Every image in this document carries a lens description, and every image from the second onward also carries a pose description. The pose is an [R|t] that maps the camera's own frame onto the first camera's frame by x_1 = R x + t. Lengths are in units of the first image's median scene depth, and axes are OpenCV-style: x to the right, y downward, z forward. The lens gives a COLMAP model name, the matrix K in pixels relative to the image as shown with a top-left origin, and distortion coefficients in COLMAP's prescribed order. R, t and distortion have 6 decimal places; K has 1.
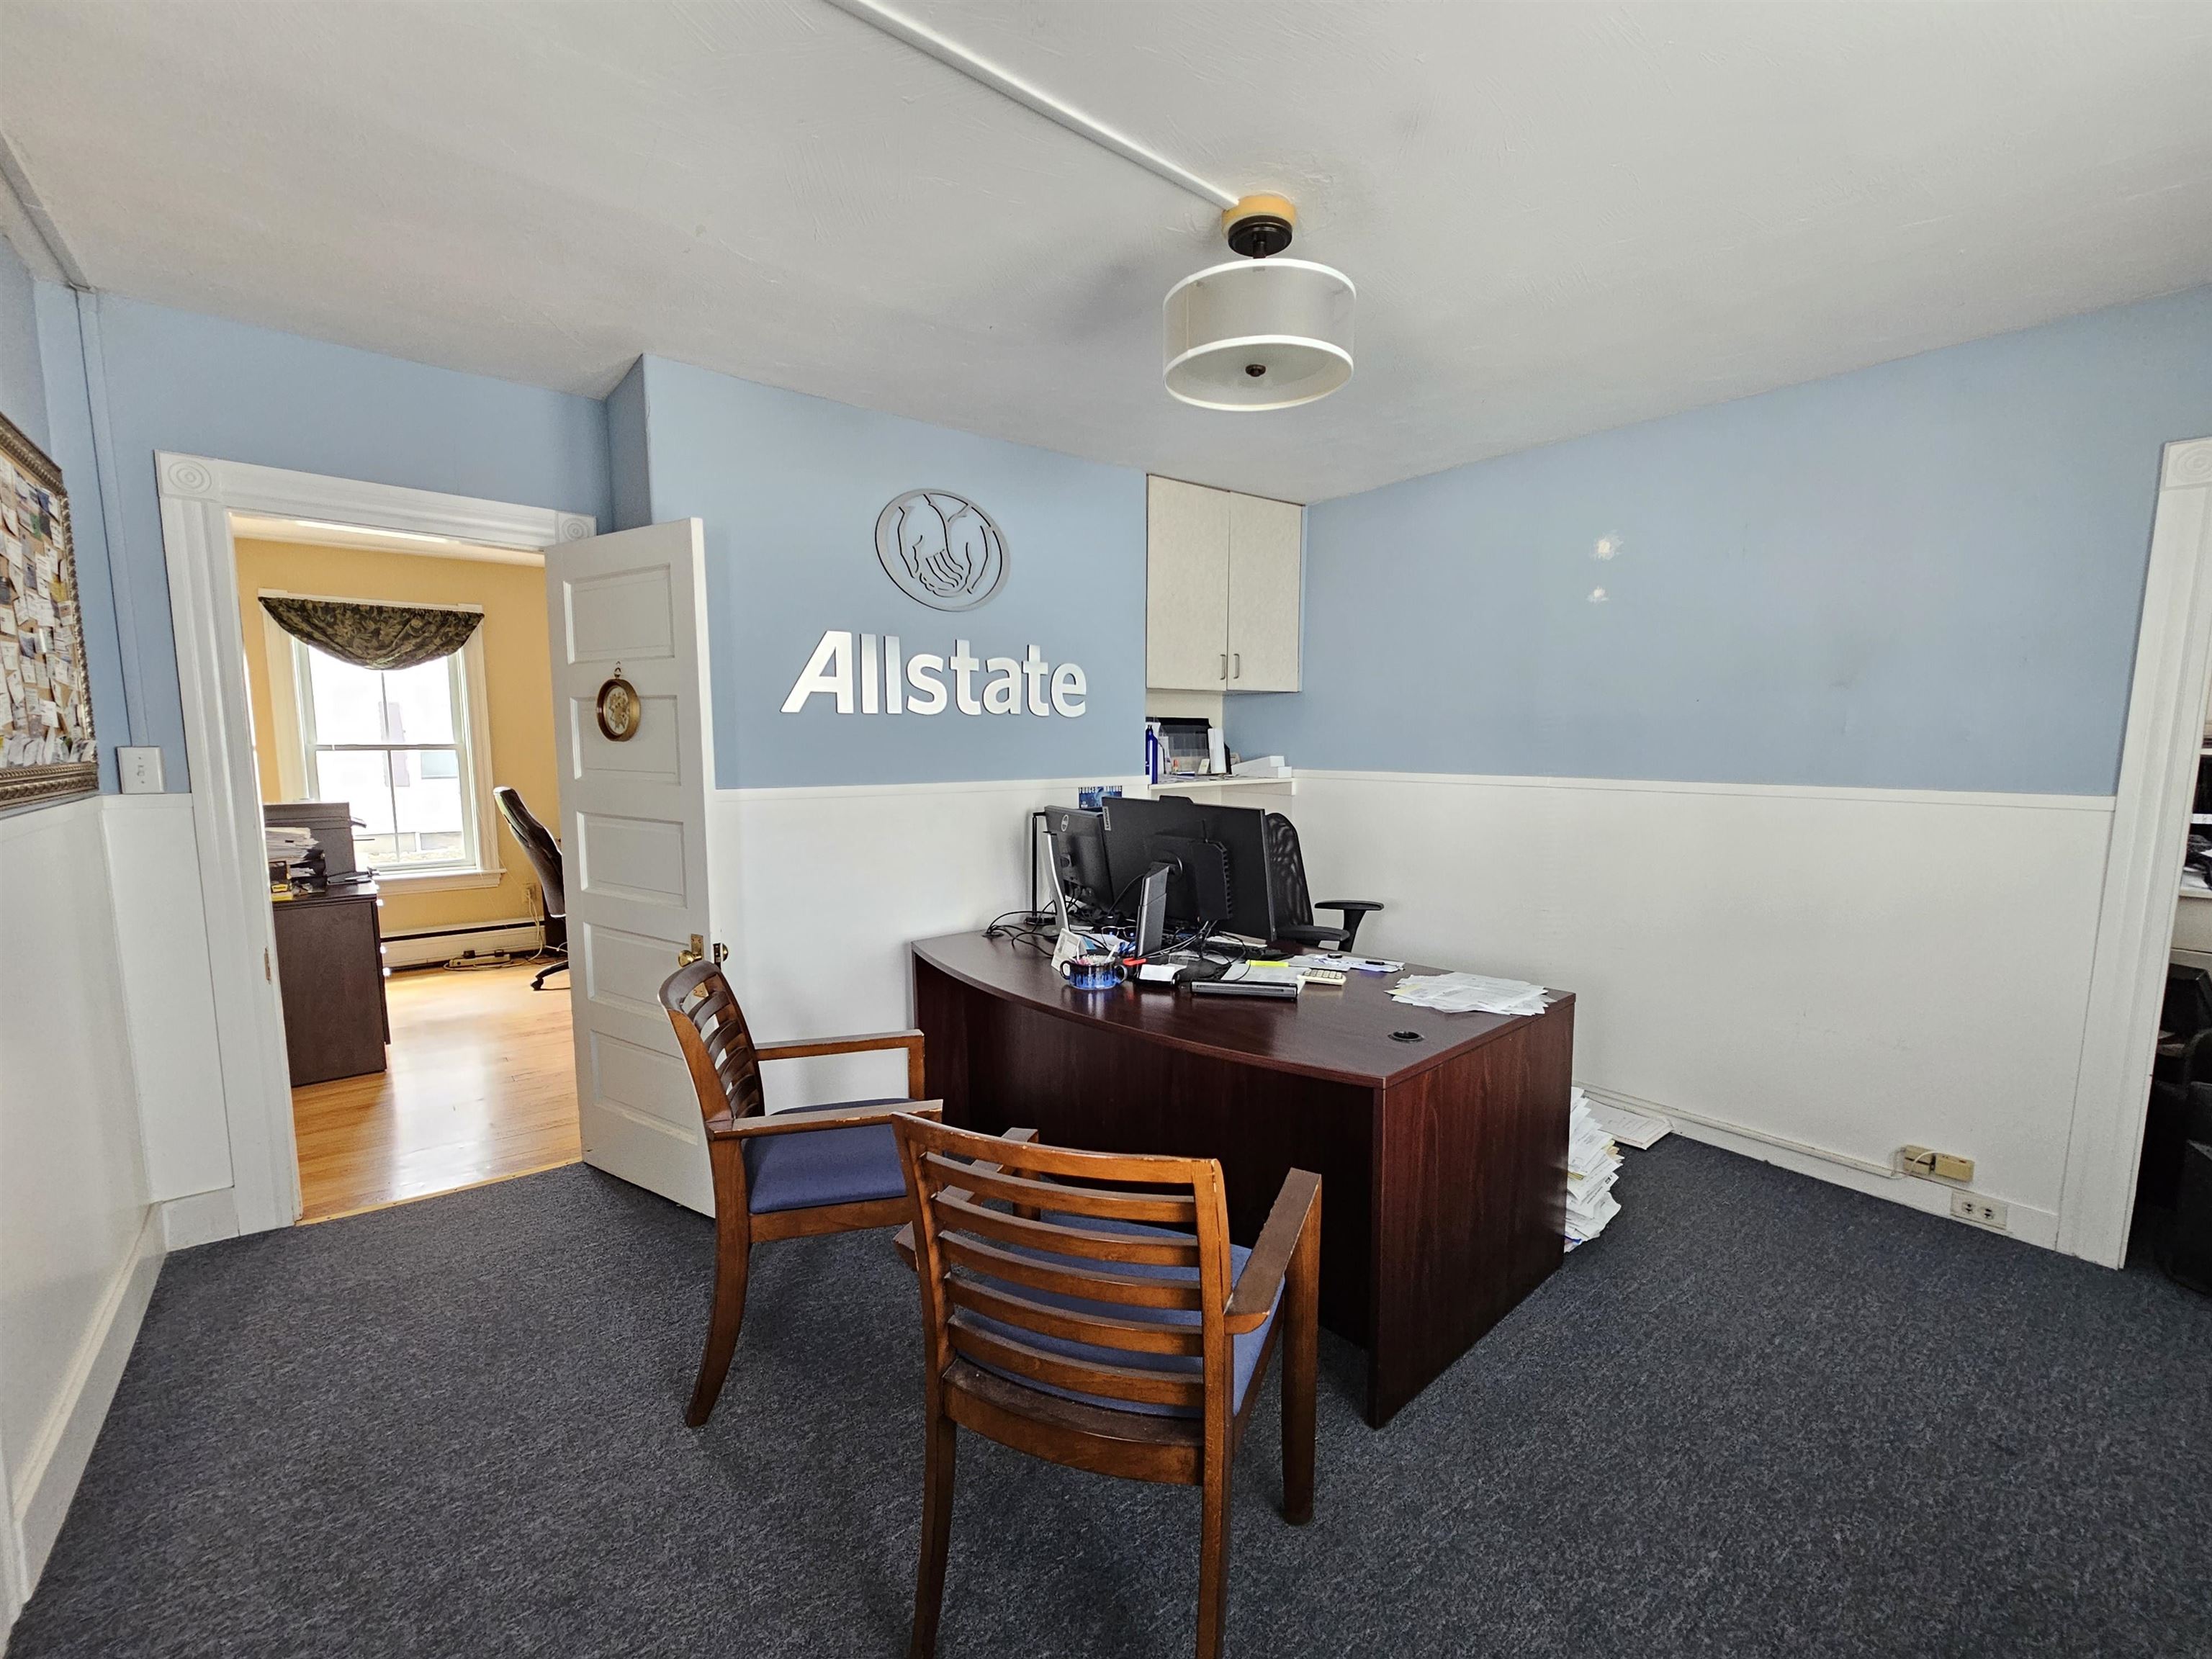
lens RADIAL K [[898.8, 0, 1099.7], [0, 898.8, 833.3], [0, 0, 1]] dist [-0.004389, 0.002212]
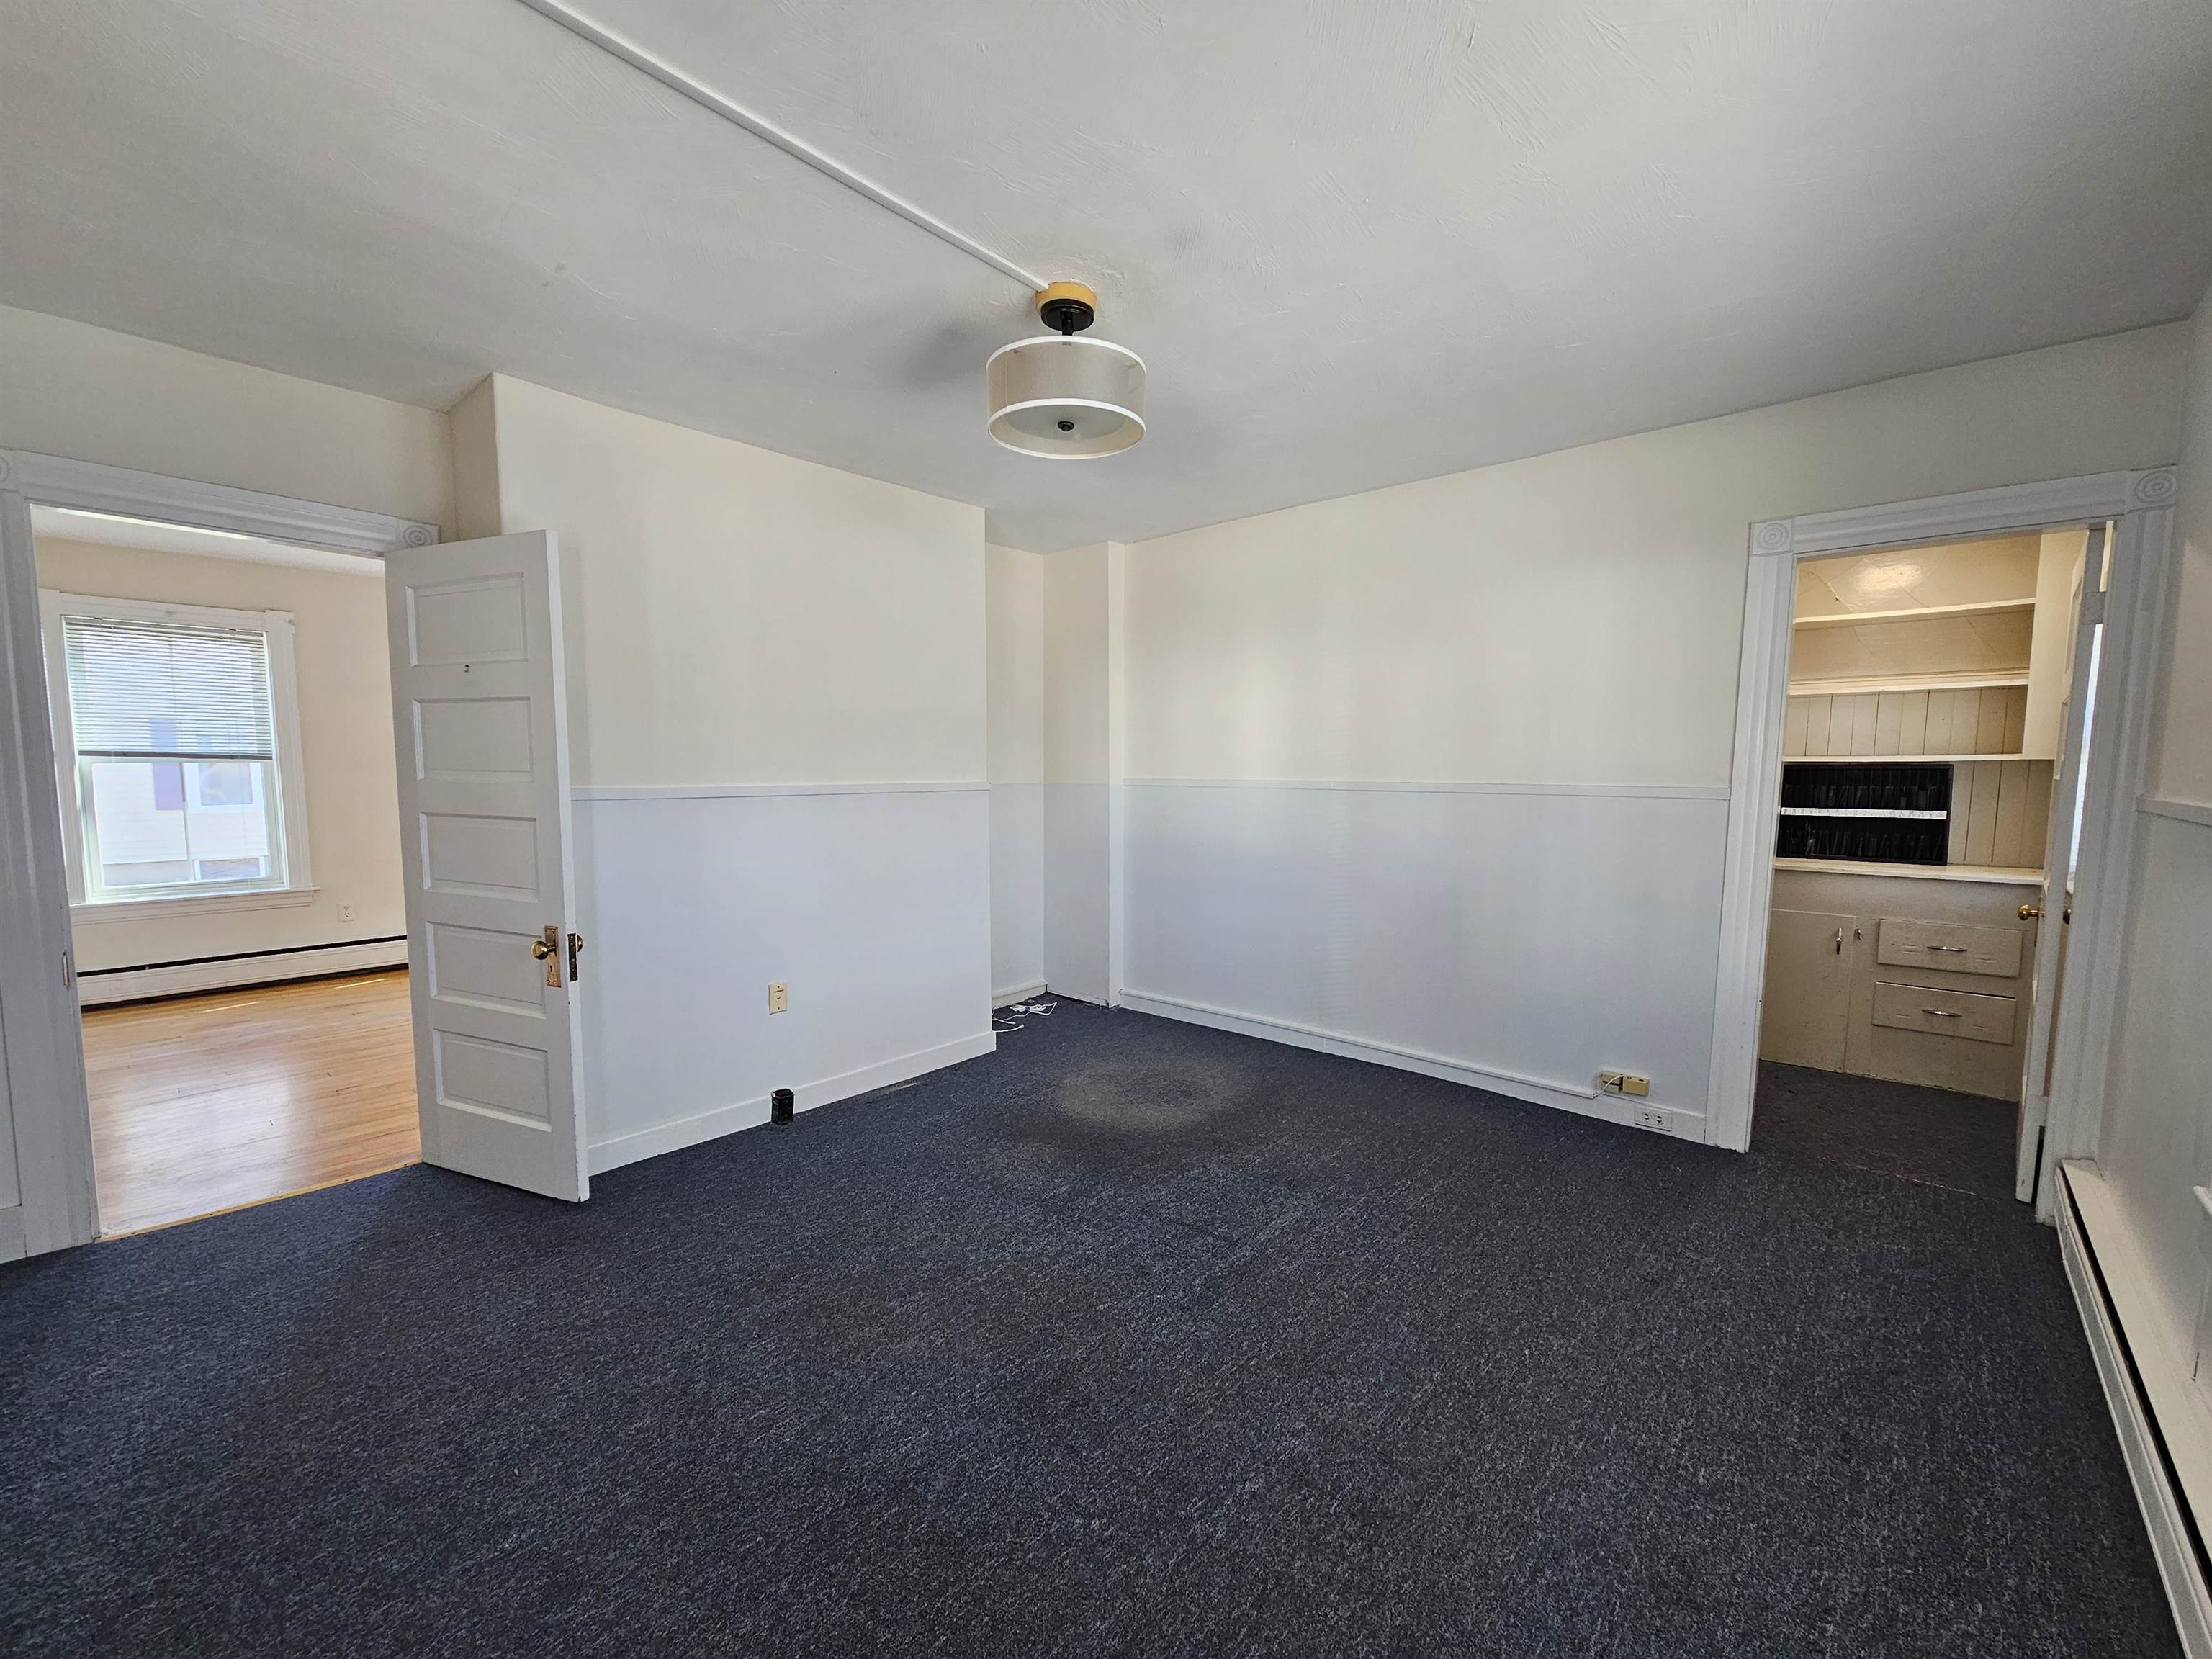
lens RADIAL K [[898.8, 0, 1106.1], [0, 898.8, 846.8], [0, 0, 1]] dist [-0.004389, 0.002212]
pose [[0.986849, -0.013047, 0.161120, 0.027616], [0.017404, 0.999519, -0.025657, 0.075694], [-0.160708, 0.028124, 0.986601, -0.172433]]
